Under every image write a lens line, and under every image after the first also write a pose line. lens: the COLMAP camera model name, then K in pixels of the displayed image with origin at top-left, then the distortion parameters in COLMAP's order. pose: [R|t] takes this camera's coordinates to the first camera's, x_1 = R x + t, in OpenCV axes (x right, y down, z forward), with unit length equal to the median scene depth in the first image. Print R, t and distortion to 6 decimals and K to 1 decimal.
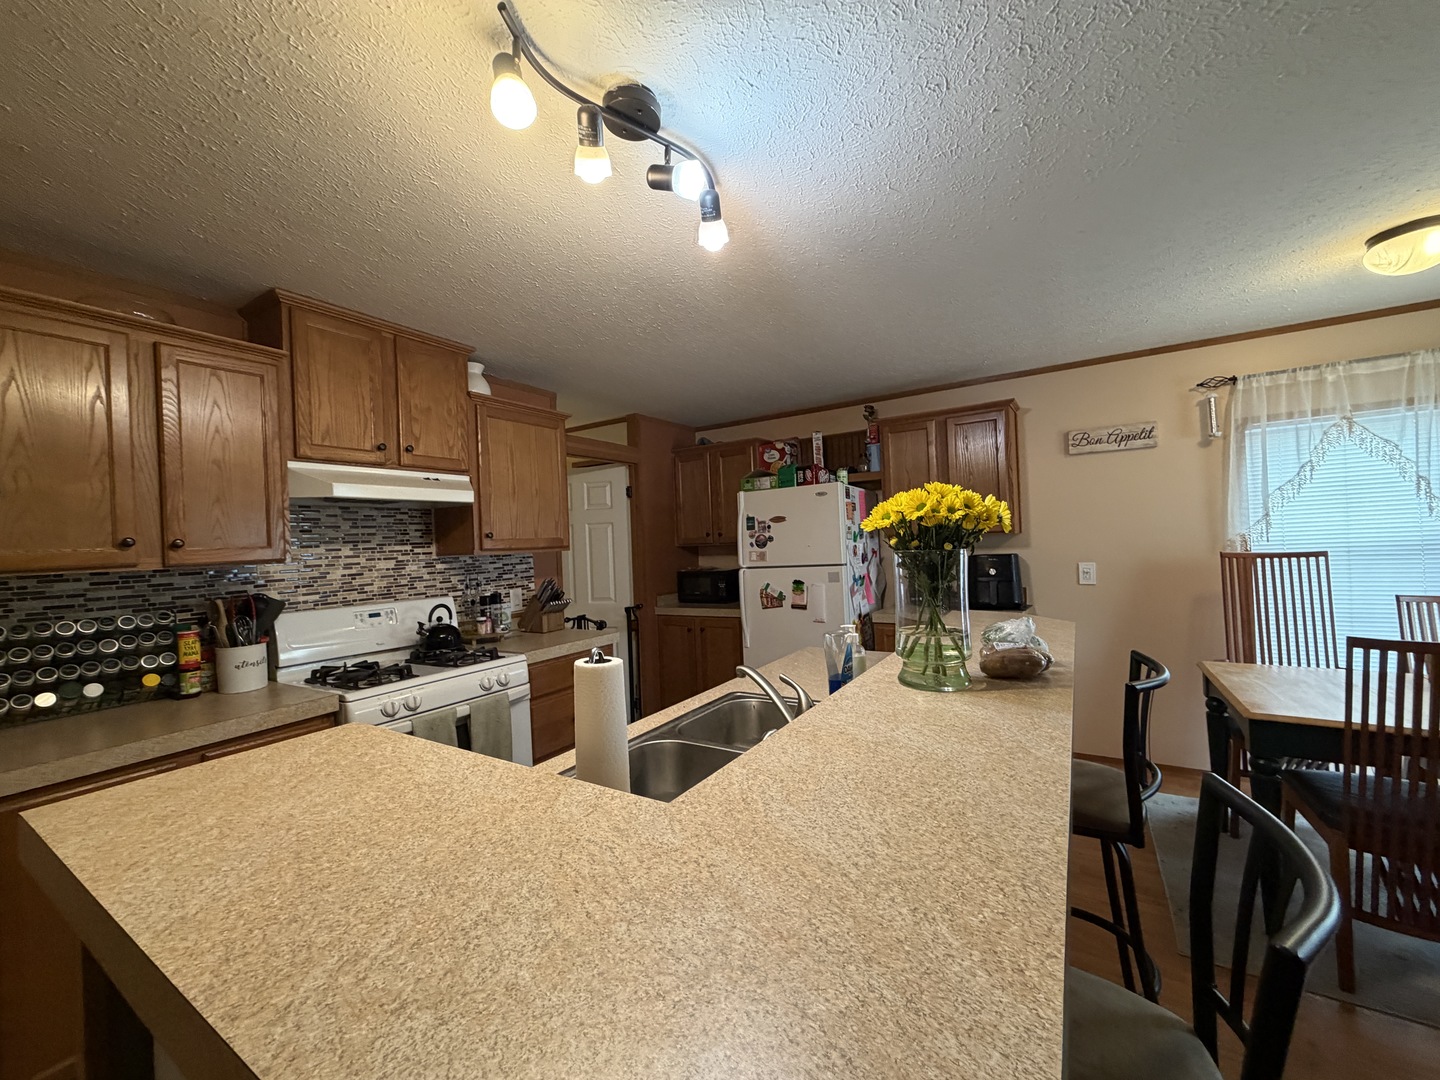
lens RADIAL K [[573.0, 0, 716.8], [0, 573.0, 539.2], [0, 0, 1]] dist [0.001522, -0.000849]
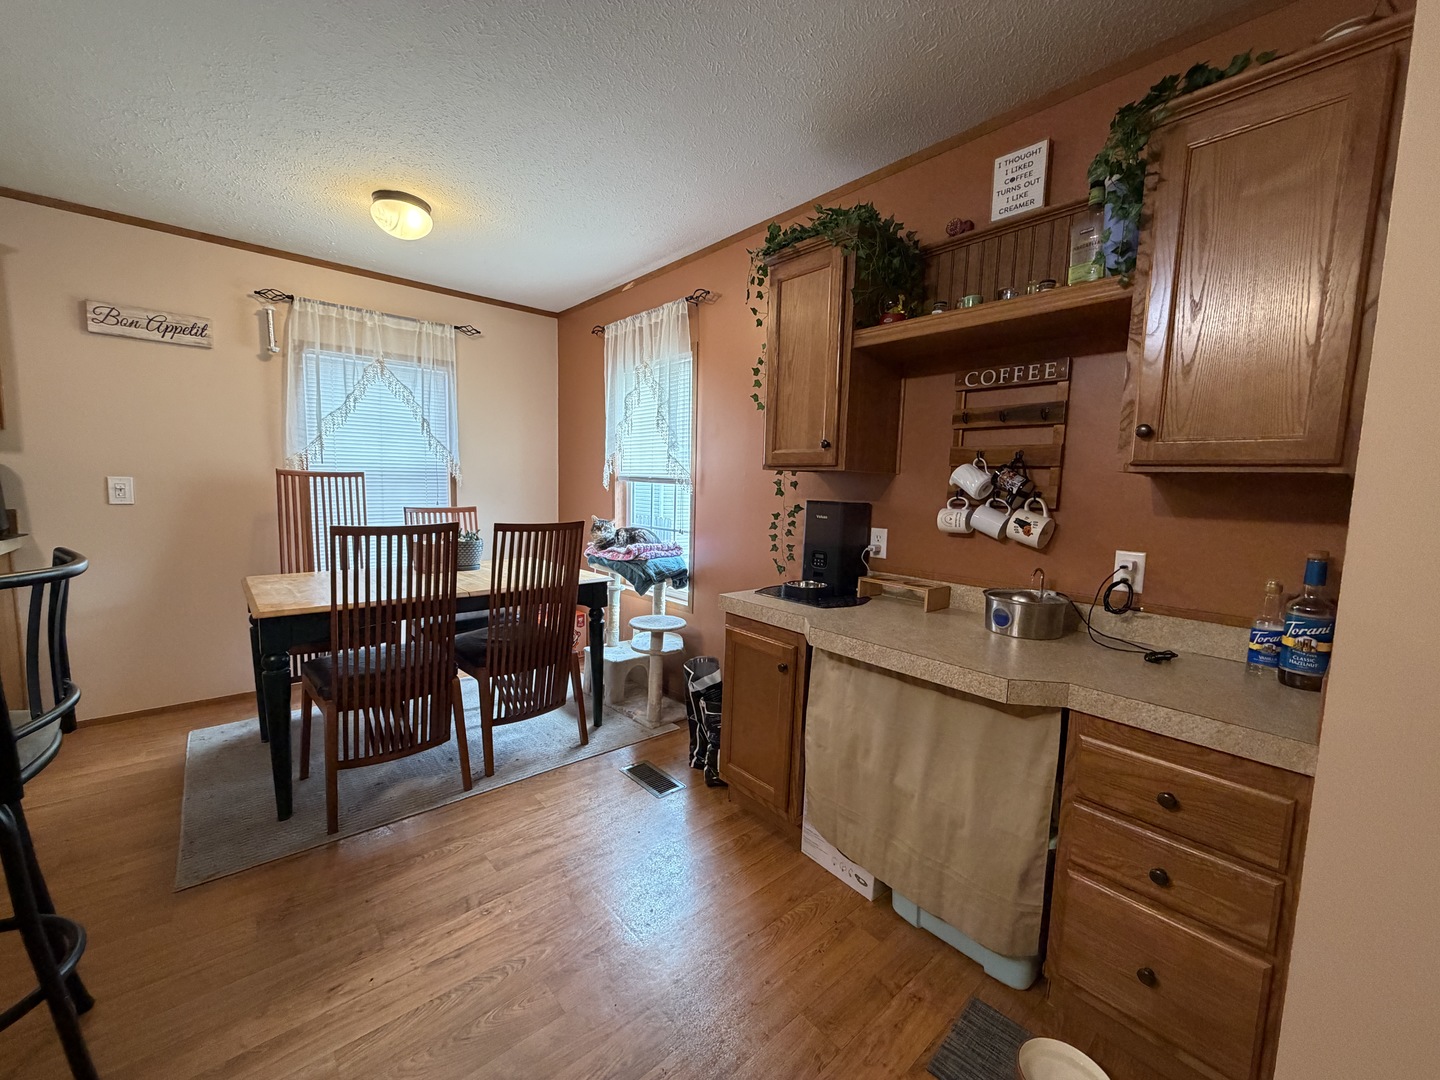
lens RADIAL K [[573.0, 0, 716.8], [0, 573.0, 539.2], [0, 0, 1]] dist [0.001522, -0.000849]
pose [[0.280164, -0.044831, 0.958905, 0.132021], [-0.041616, 0.997403, 0.058789, 0.053722], [-0.959050, -0.056377, 0.277570, -0.018267]]
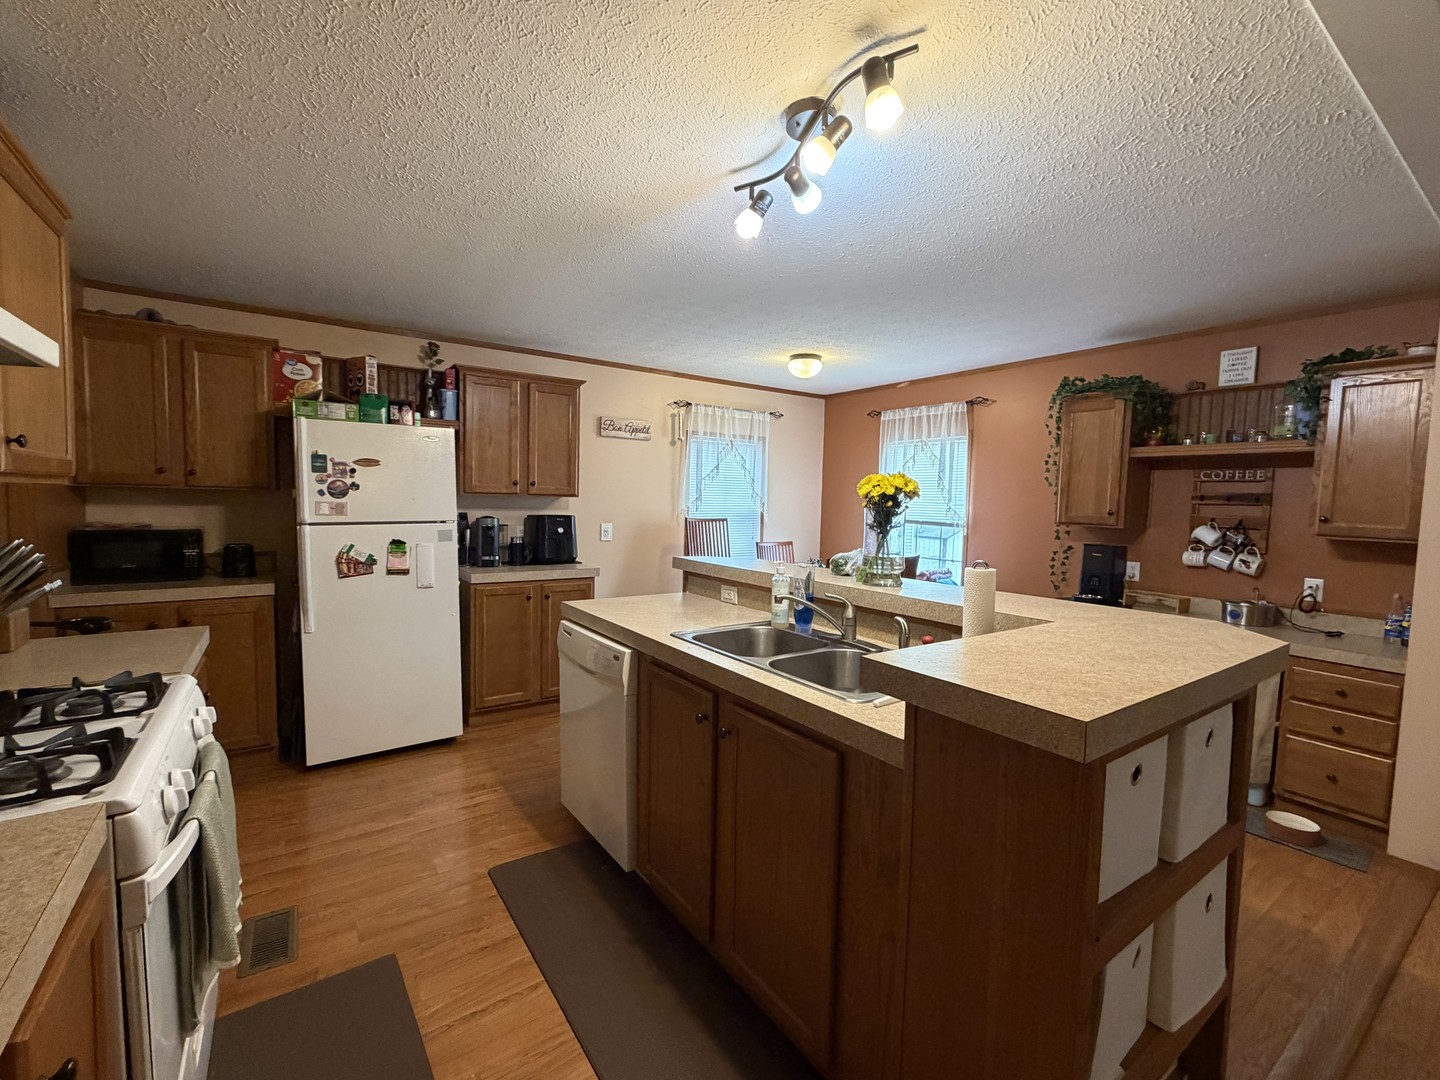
lens RADIAL K [[618.1, 0, 717.4], [0, 618.1, 539.1], [0, 0, 1]] dist [0.001501, -0.000483]
pose [[0.390841, -0.008383, 0.920420, -0.599990], [-0.045325, 0.998570, 0.028341, 0.030235], [-0.919342, -0.052795, 0.389902, 0.281255]]
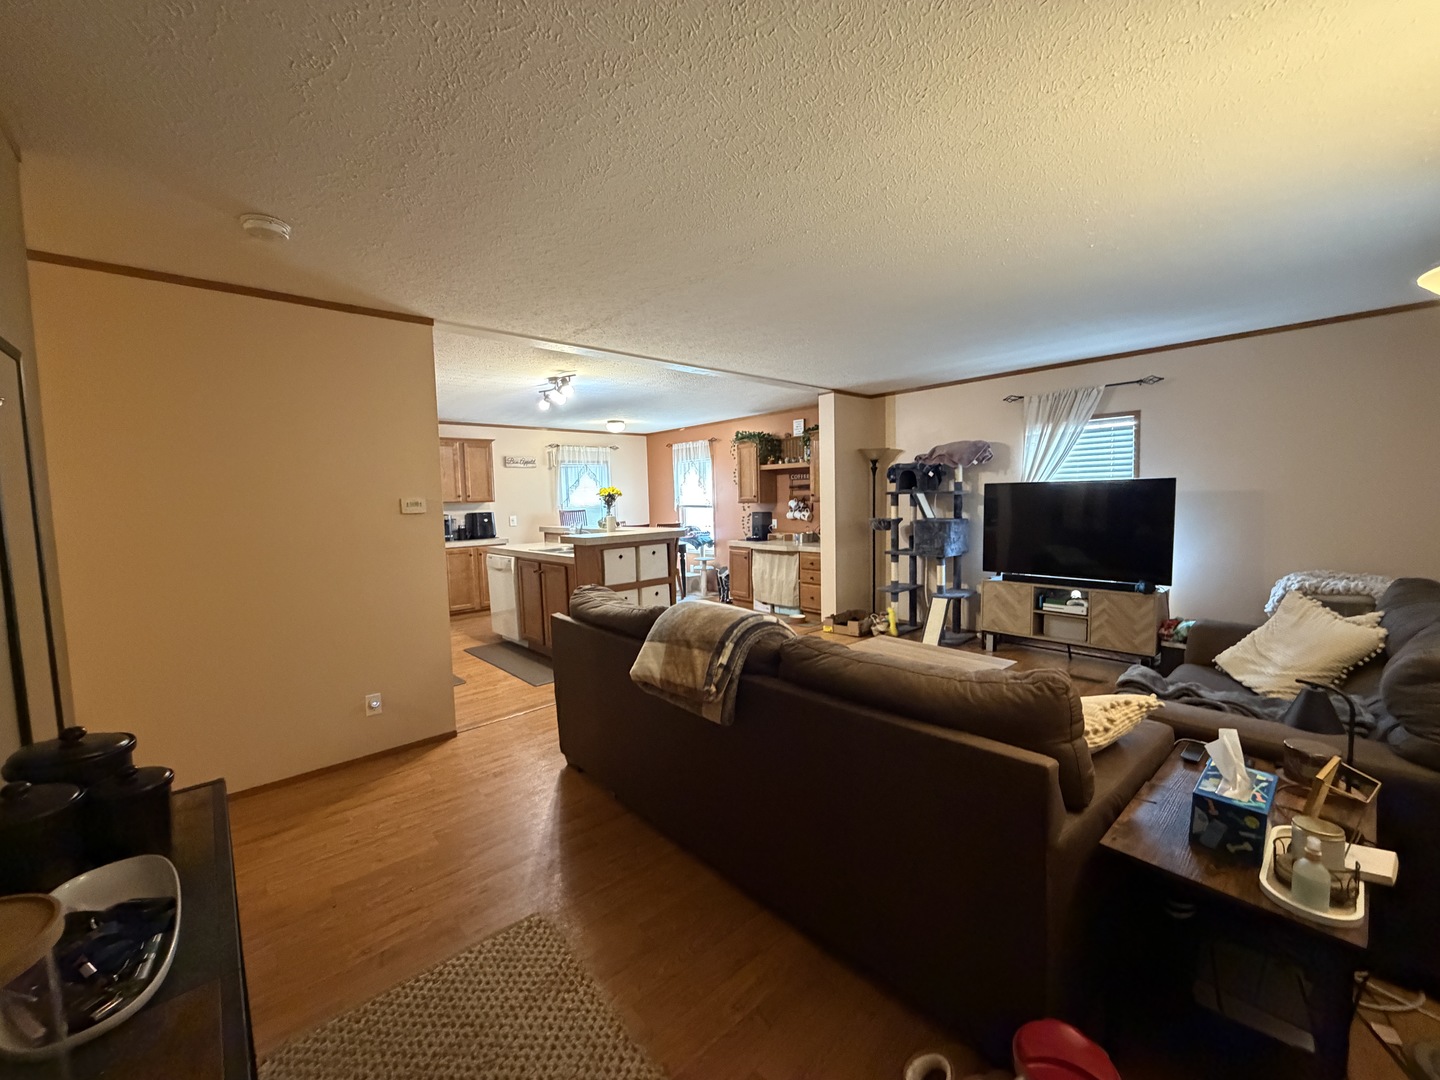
lens RADIAL K [[573.0, 0, 716.8], [0, 573.0, 539.2], [0, 0, 1]] dist [0.001522, -0.000849]
pose [[0.269238, -0.037565, 0.962341, -1.519614], [0.010427, 0.999294, 0.036090, 0.069335], [-0.963017, 0.000318, 0.269440, -0.436949]]
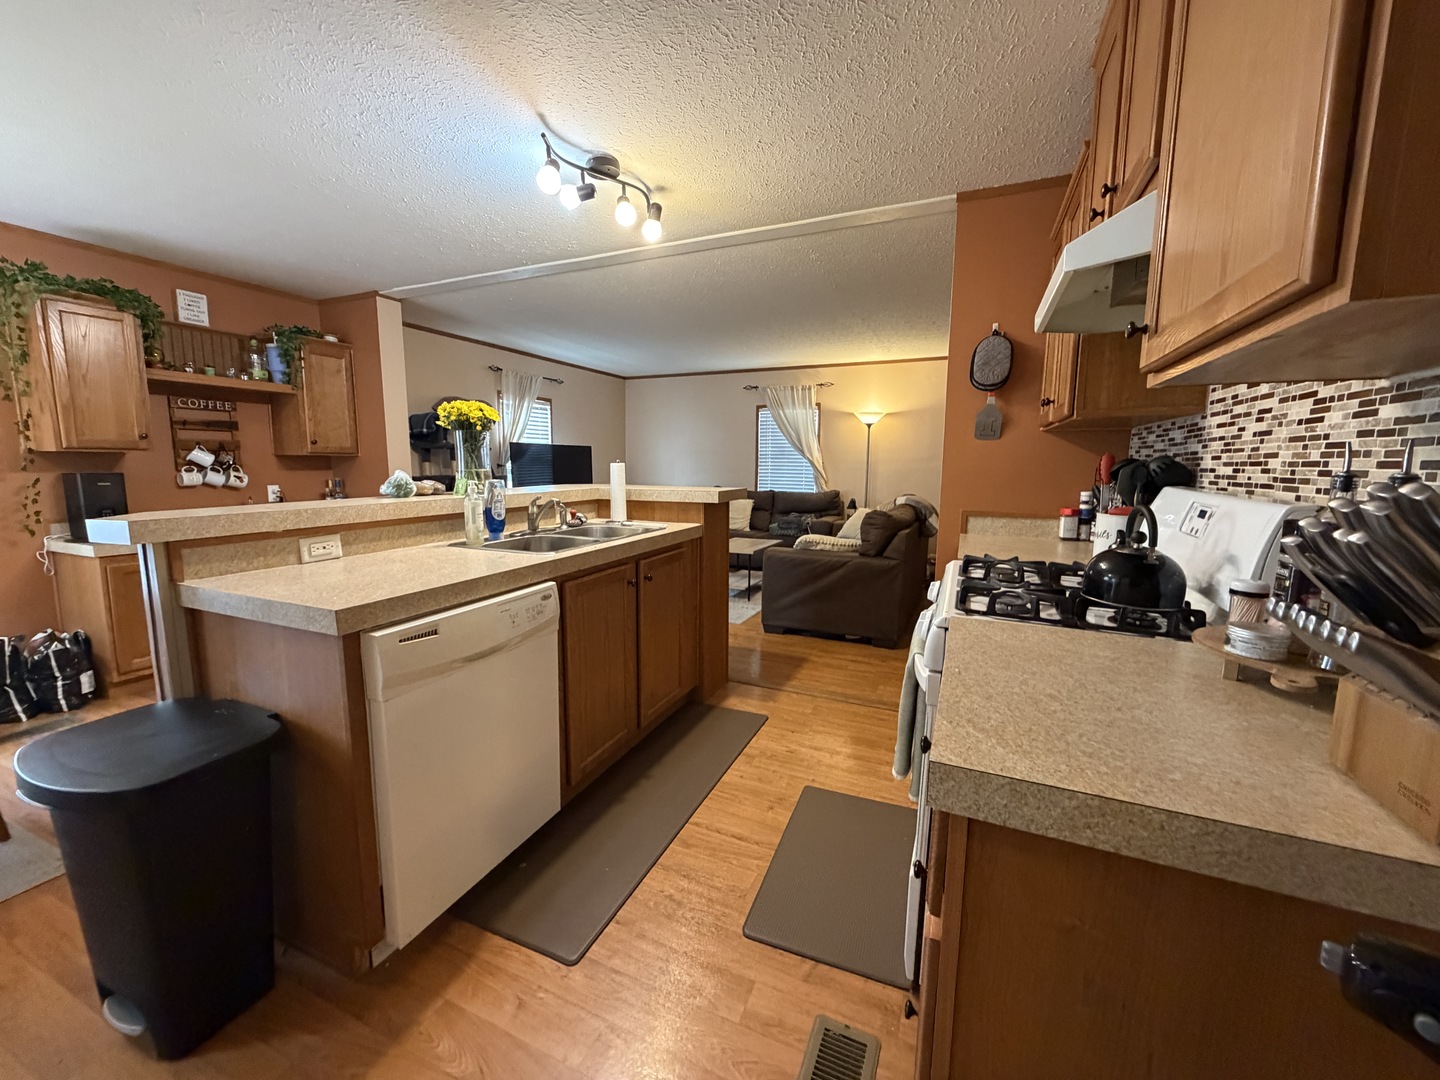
lens RADIAL K [[573.0, 0, 716.8], [0, 573.0, 539.2], [0, 0, 1]] dist [0.001522, -0.000849]
pose [[-0.988673, 0.054559, -0.139816, -0.080580], [0.035496, 0.990158, 0.135377, 0.060766], [0.145826, 0.128880, -0.980880, 1.260366]]
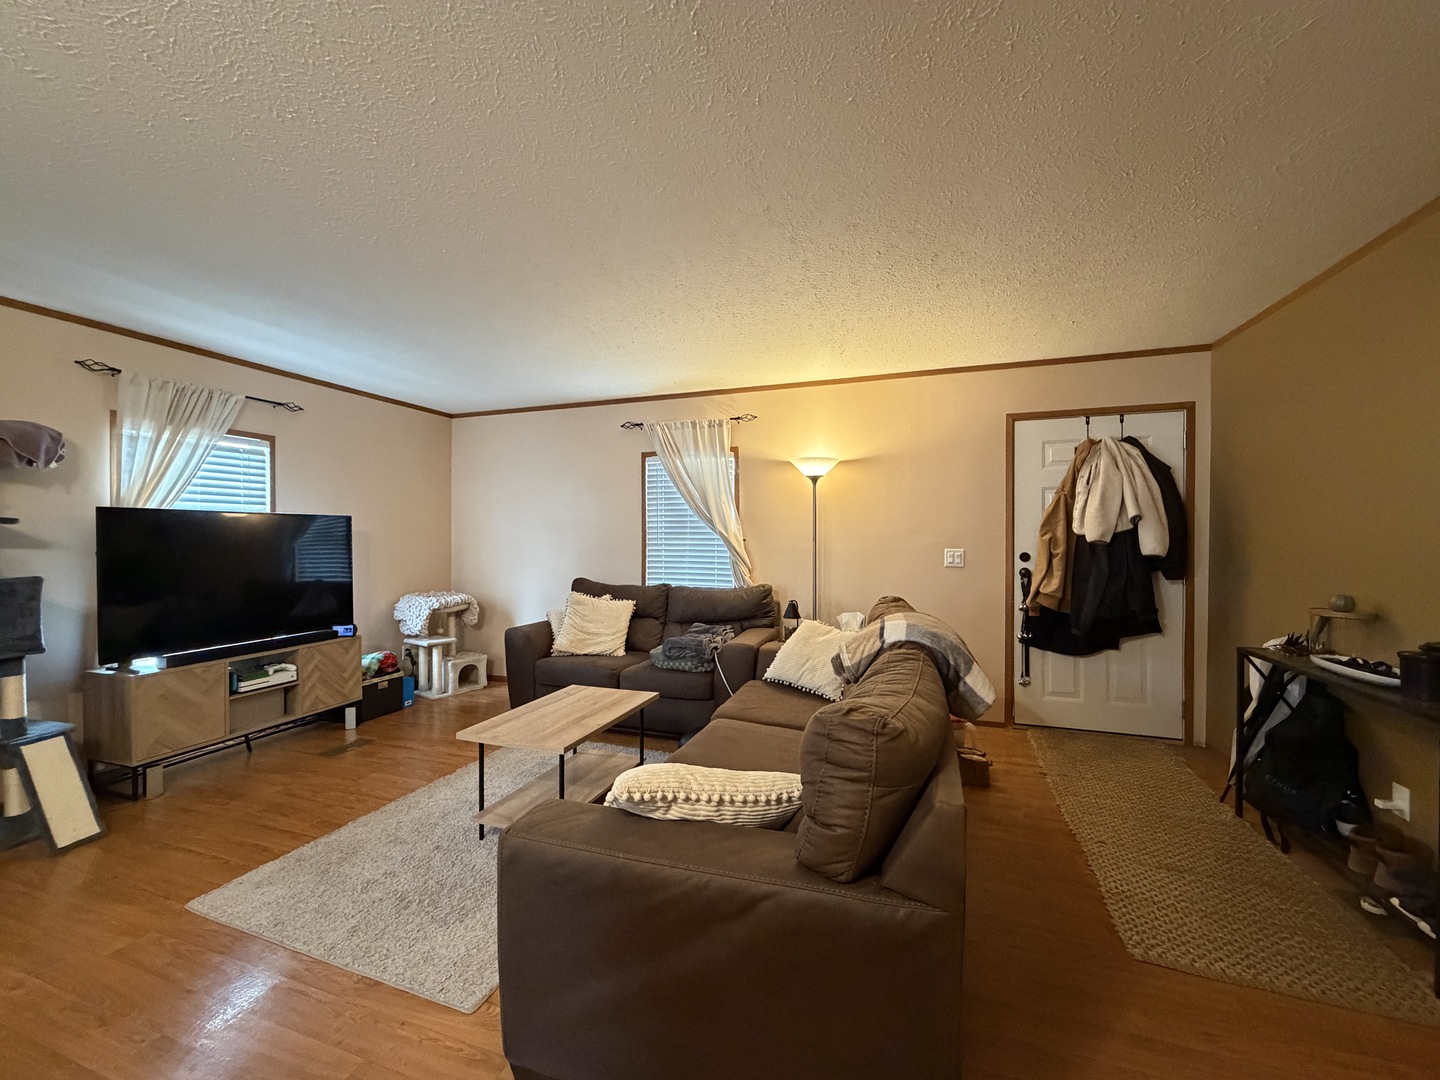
lens RADIAL K [[573.0, 0, 716.8], [0, 573.0, 539.2], [0, 0, 1]] dist [0.001522, -0.000849]
pose [[-0.972331, 0.045754, -0.229083, -0.449559], [0.044336, 0.998952, 0.011338, 0.061815], [0.229362, 0.000868, -0.973341, 0.394626]]
